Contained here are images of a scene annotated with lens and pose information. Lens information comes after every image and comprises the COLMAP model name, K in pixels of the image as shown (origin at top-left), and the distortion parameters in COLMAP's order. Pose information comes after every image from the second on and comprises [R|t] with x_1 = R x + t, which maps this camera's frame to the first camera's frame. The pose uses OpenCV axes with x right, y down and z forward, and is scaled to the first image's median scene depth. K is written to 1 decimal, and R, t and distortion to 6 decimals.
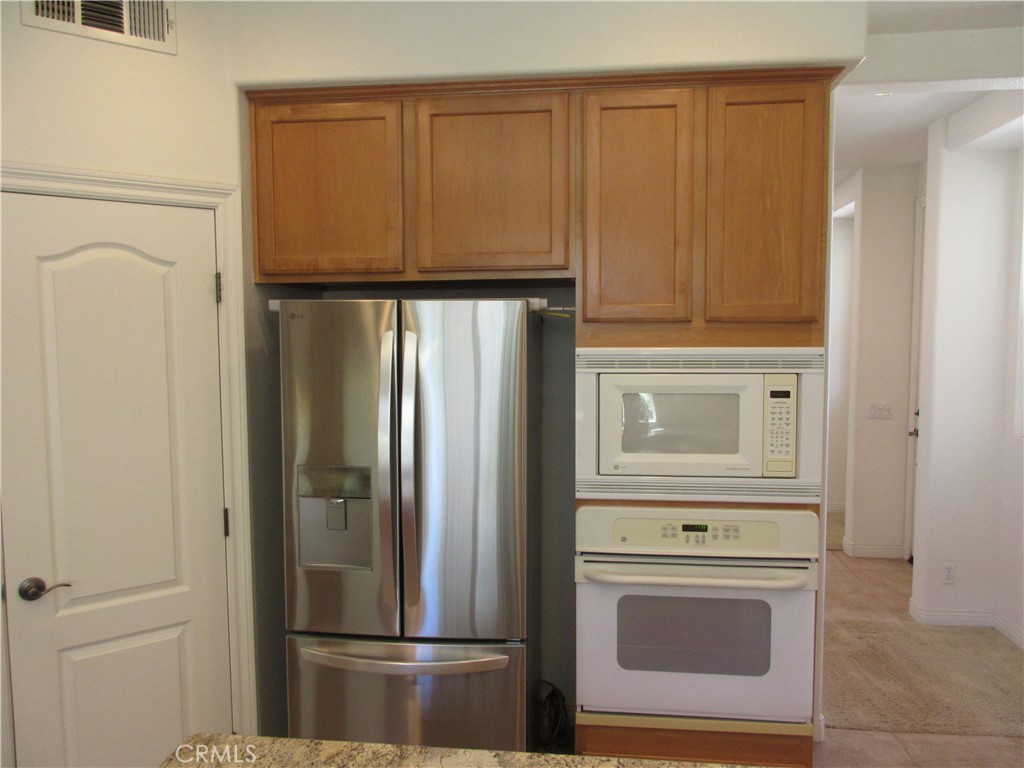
lens RADIAL K [[747.9, 0, 509.3], [0, 747.9, 378.0], [0, 0, 1]] dist [-0.006895, 0.004276]
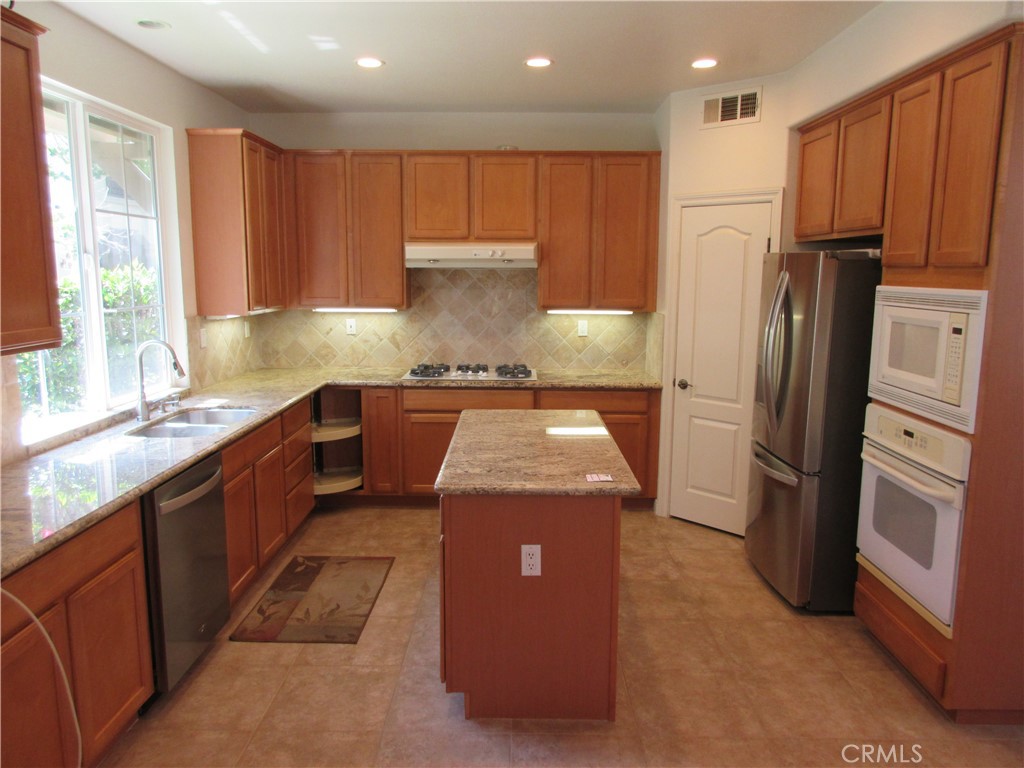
lens RADIAL K [[747.9, 0, 510.1], [0, 747.9, 383.6], [0, 0, 1]] dist [-0.006895, 0.004276]
pose [[0.109601, 0.158661, -0.981231, 1.403727], [-0.075328, 0.985665, 0.150964, -0.019185], [0.991117, 0.057368, 0.119982, 0.191522]]
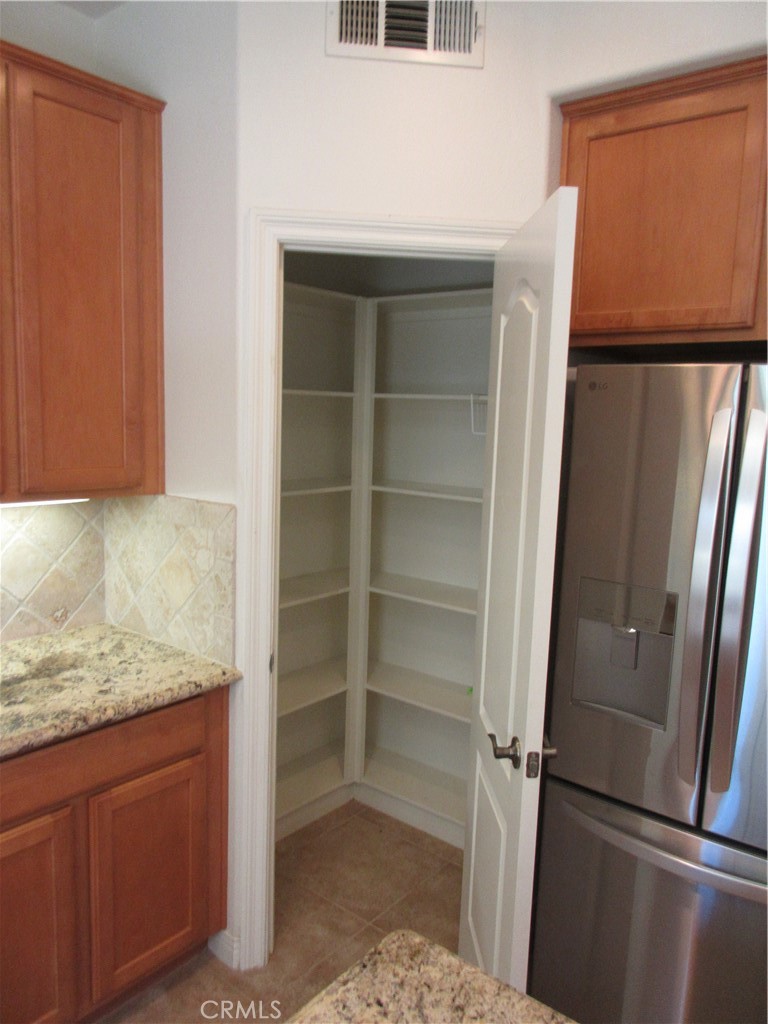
lens RADIAL K [[747.9, 0, 381.9], [0, 747.9, 508.7], [0, 0, 1]] dist [-0.006895, 0.004276]
pose [[0.850701, 0.098551, -0.516329, -0.061796], [-0.071779, 0.994846, 0.071621, 0.005583], [0.520726, -0.023867, 0.853390, 0.215482]]
